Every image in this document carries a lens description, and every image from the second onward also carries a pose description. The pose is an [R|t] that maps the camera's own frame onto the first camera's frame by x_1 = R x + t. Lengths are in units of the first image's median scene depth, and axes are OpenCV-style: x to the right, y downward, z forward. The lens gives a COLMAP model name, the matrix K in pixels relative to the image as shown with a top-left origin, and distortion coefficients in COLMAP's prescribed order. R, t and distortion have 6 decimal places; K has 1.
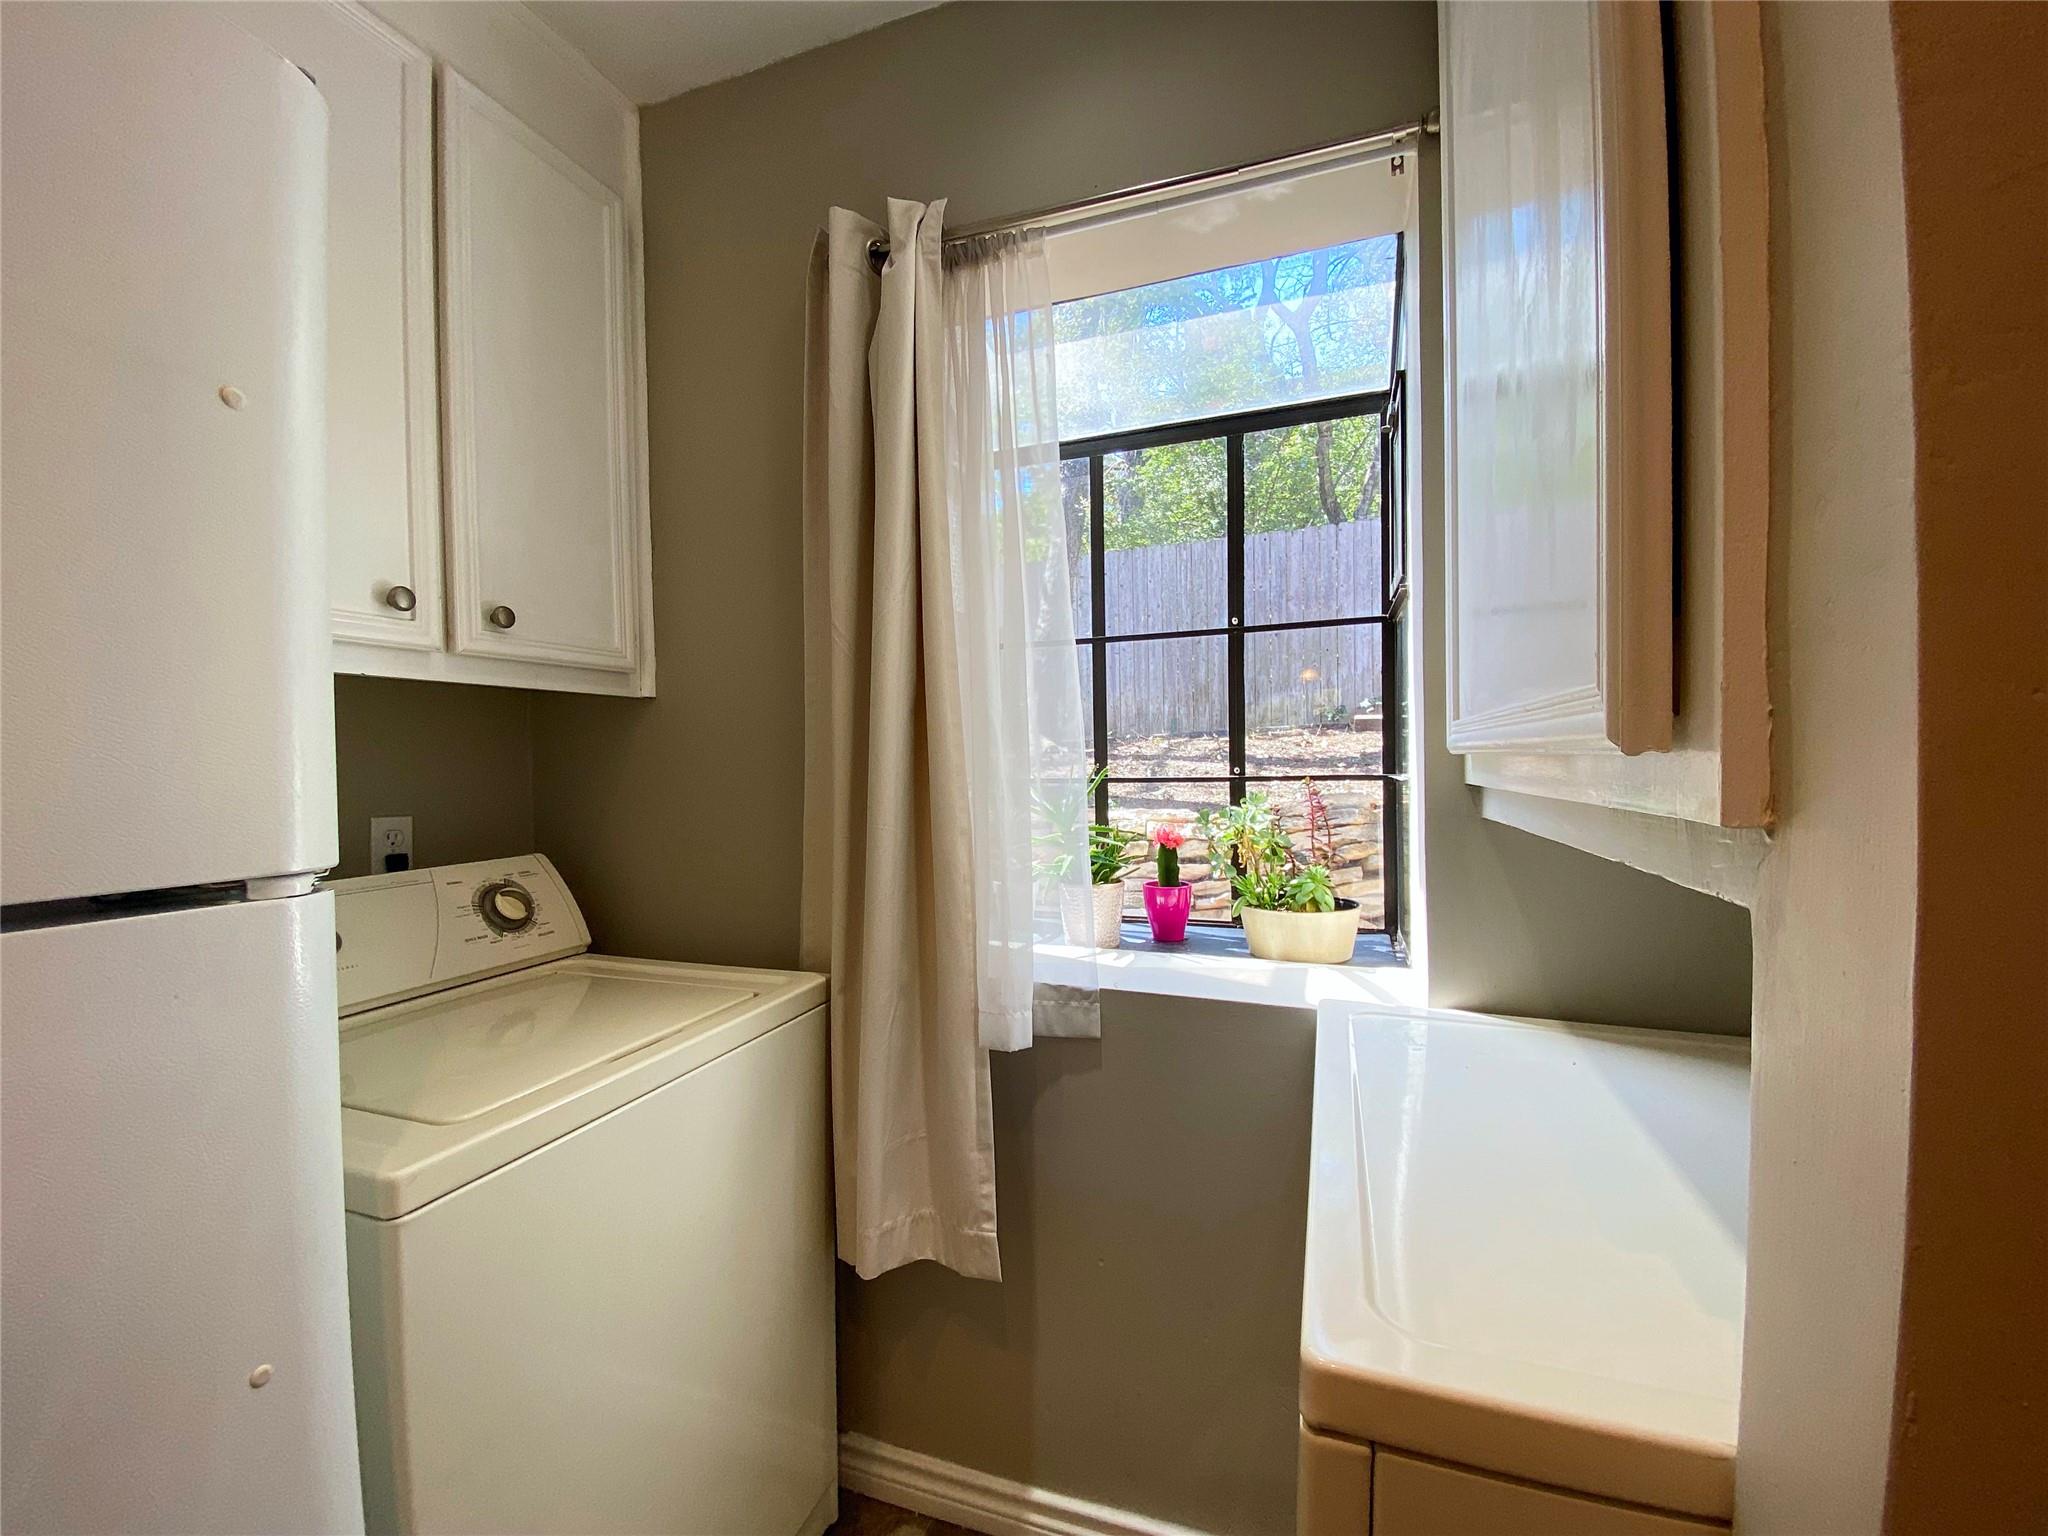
lens RADIAL K [[821.8, 0, 1065.2], [0, 821.8, 776.4], [0, 0, 1]] dist [0.001402, 0.000045]
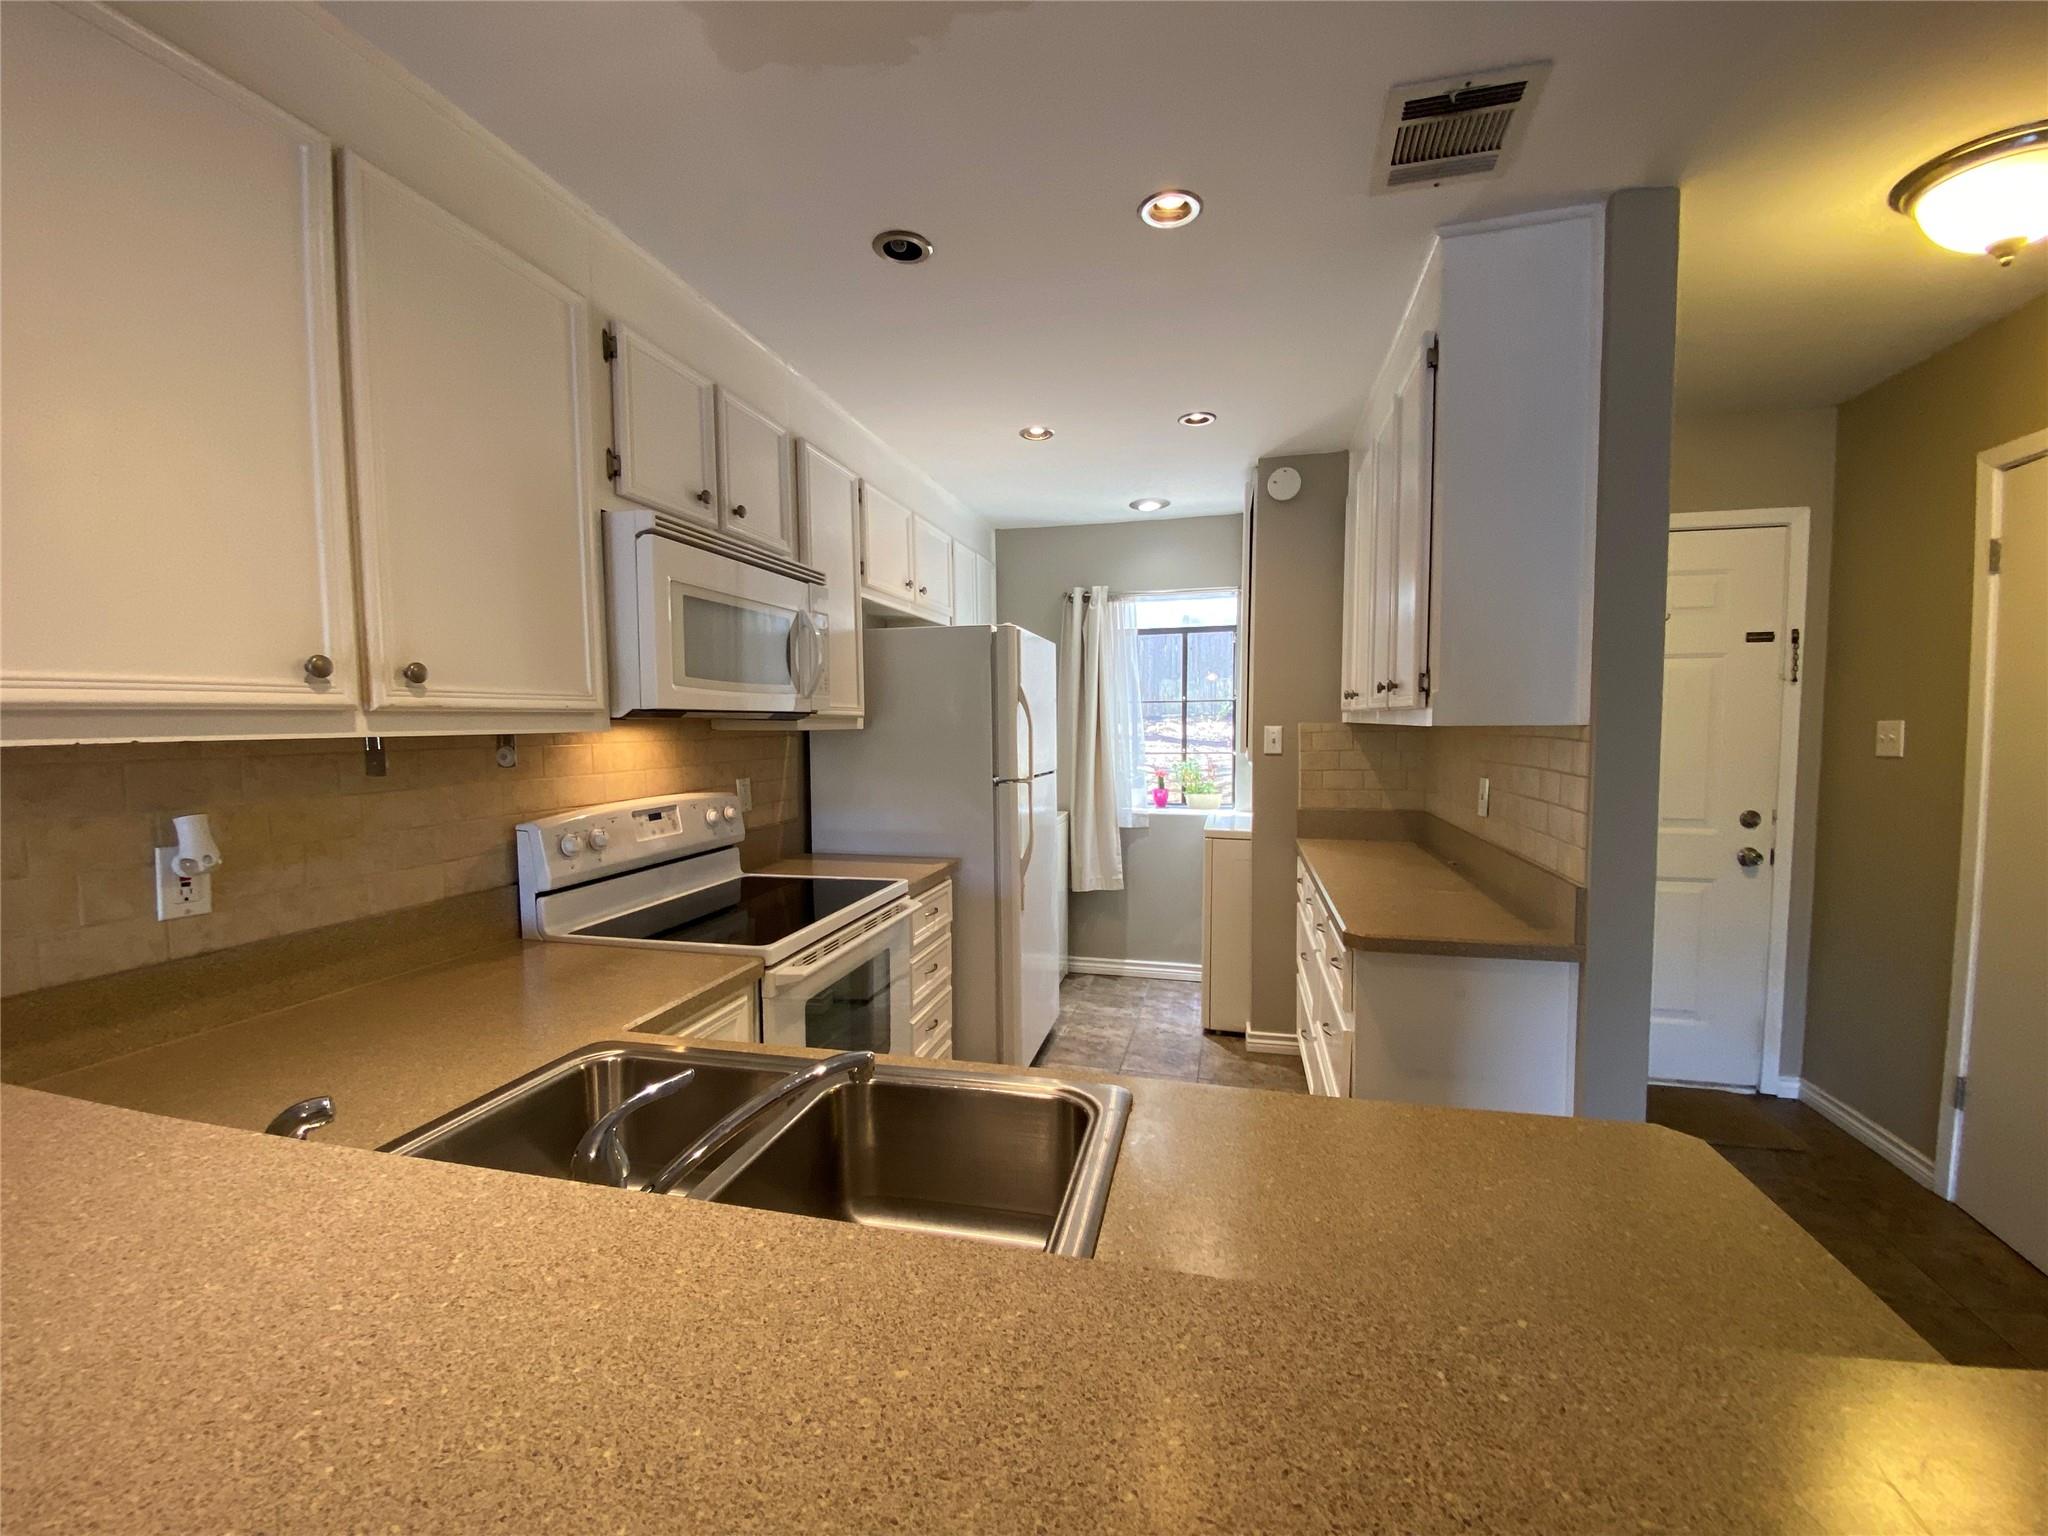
lens RADIAL K [[828.6, 0, 1027.4], [0, 828.6, 776.9], [0, 0, 1]] dist [0.040388, -0.033273]
pose [[0.997214, 0.001987, 0.074573, -0.628219], [-0.005787, 0.998693, 0.050786, -0.062065], [-0.074375, -0.051076, 0.995921, -2.103978]]
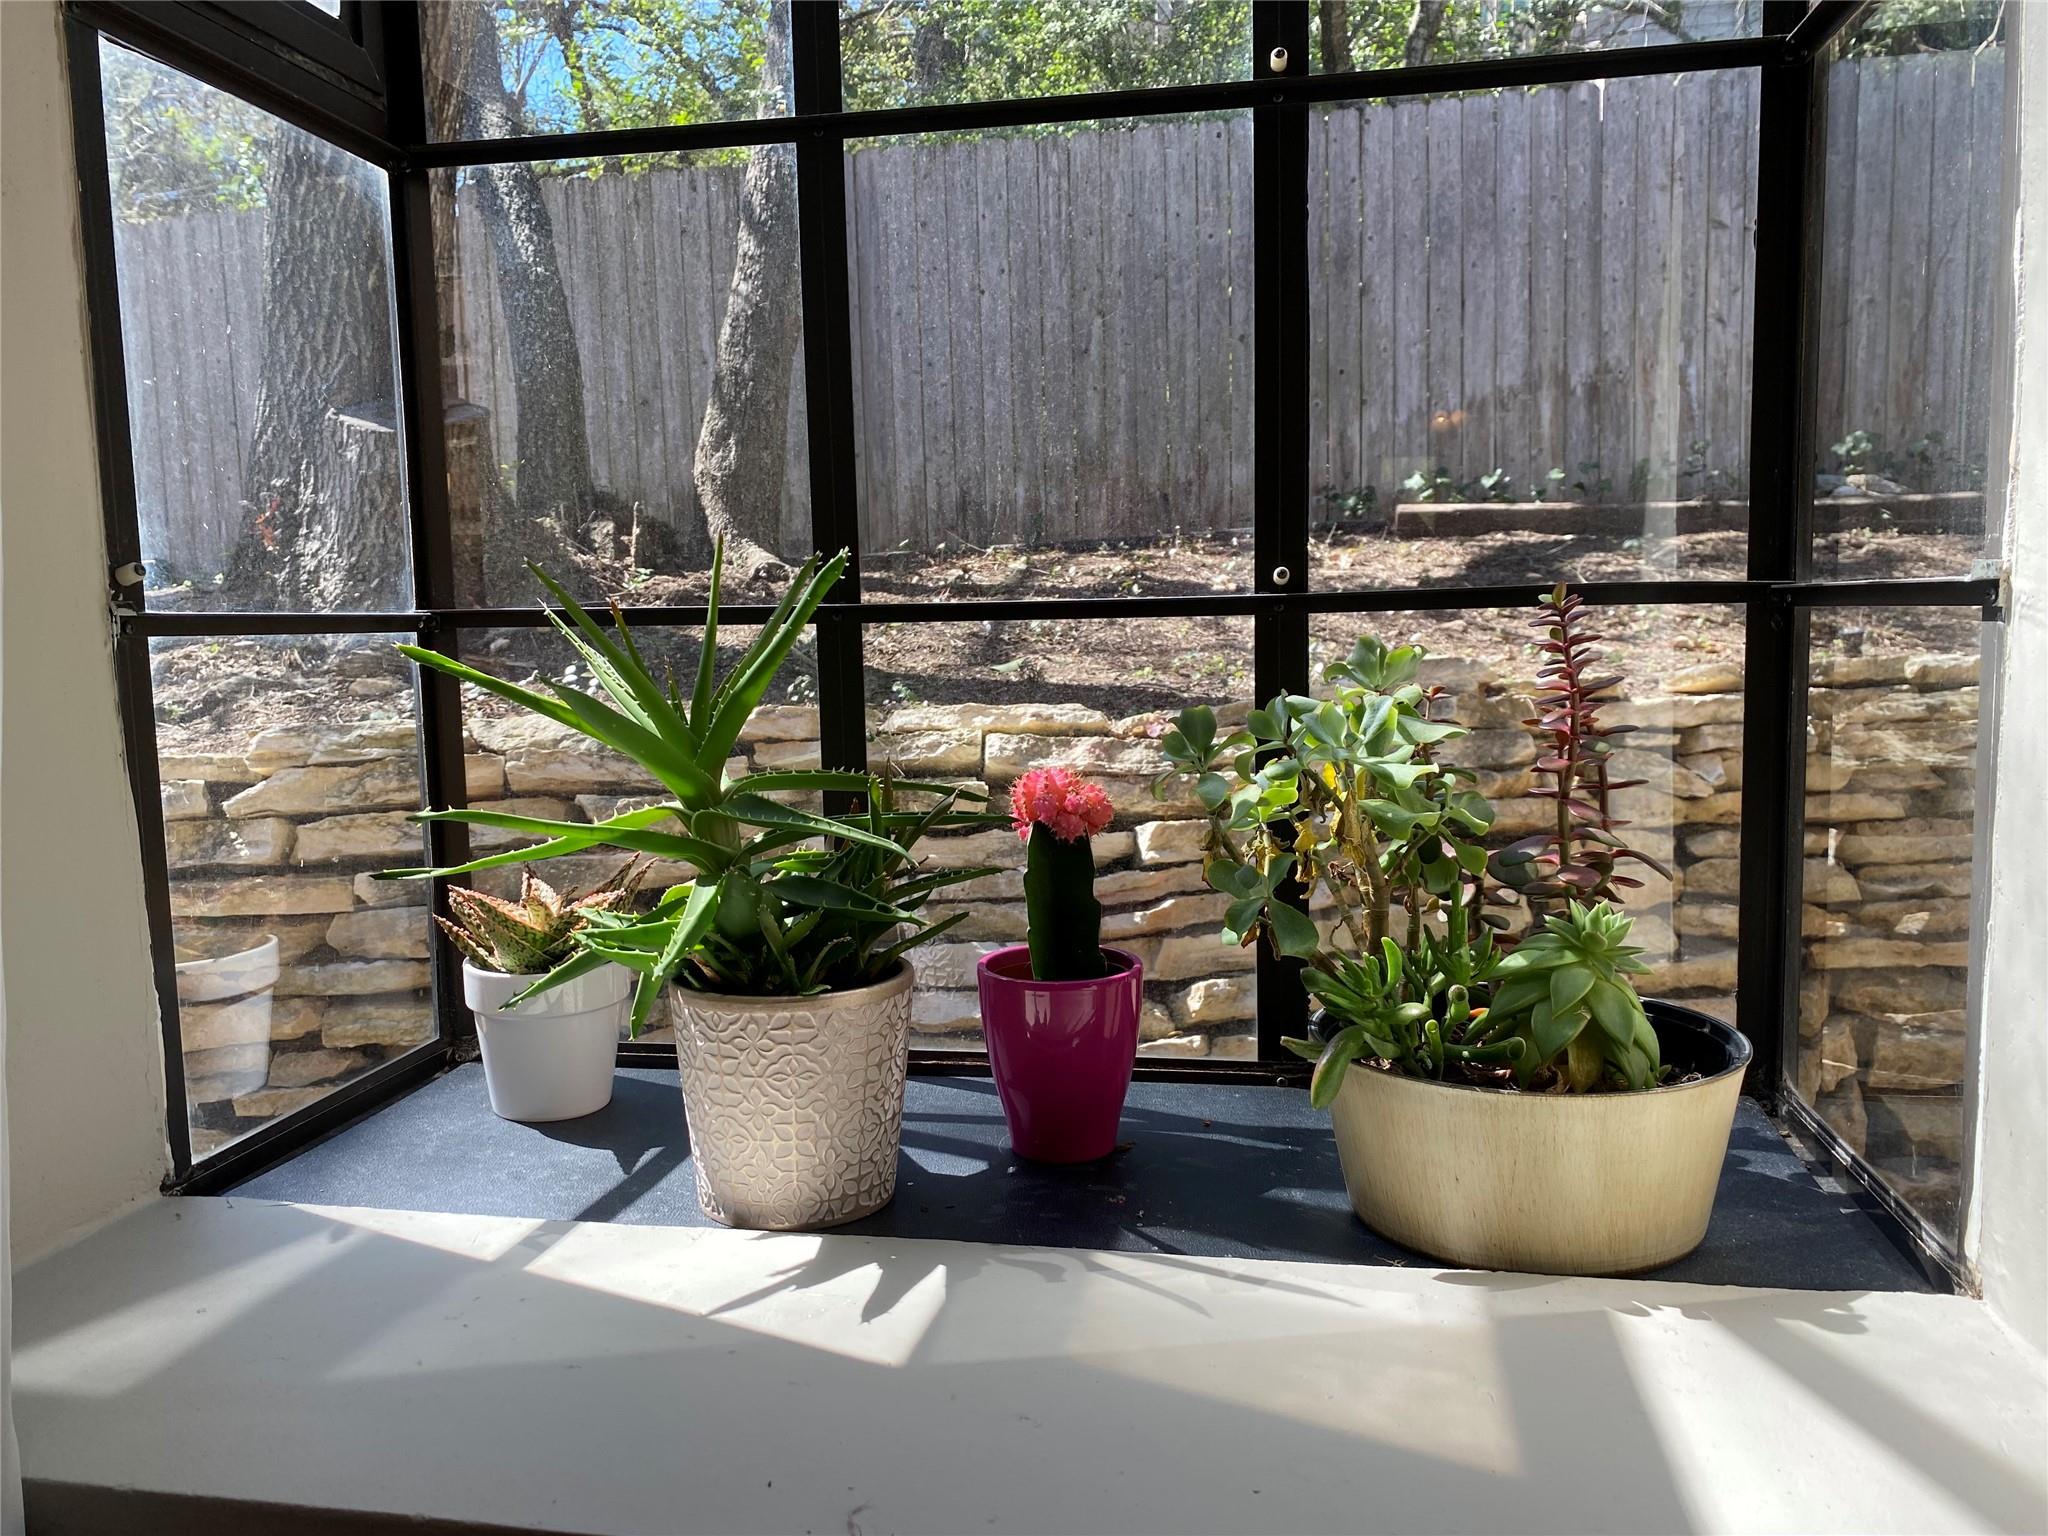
lens RADIAL K [[1570.1, 0, 1024.0], [0, 1570.1, 768.0], [0, 0, 1]] dist [0.460992, -0.000338]
pose [[0.992027, -0.015499, 0.125065, 0.044685], [0.005224, 0.996613, 0.082073, 0.015105], [-0.125913, -0.080765, 0.988748, 0.479081]]
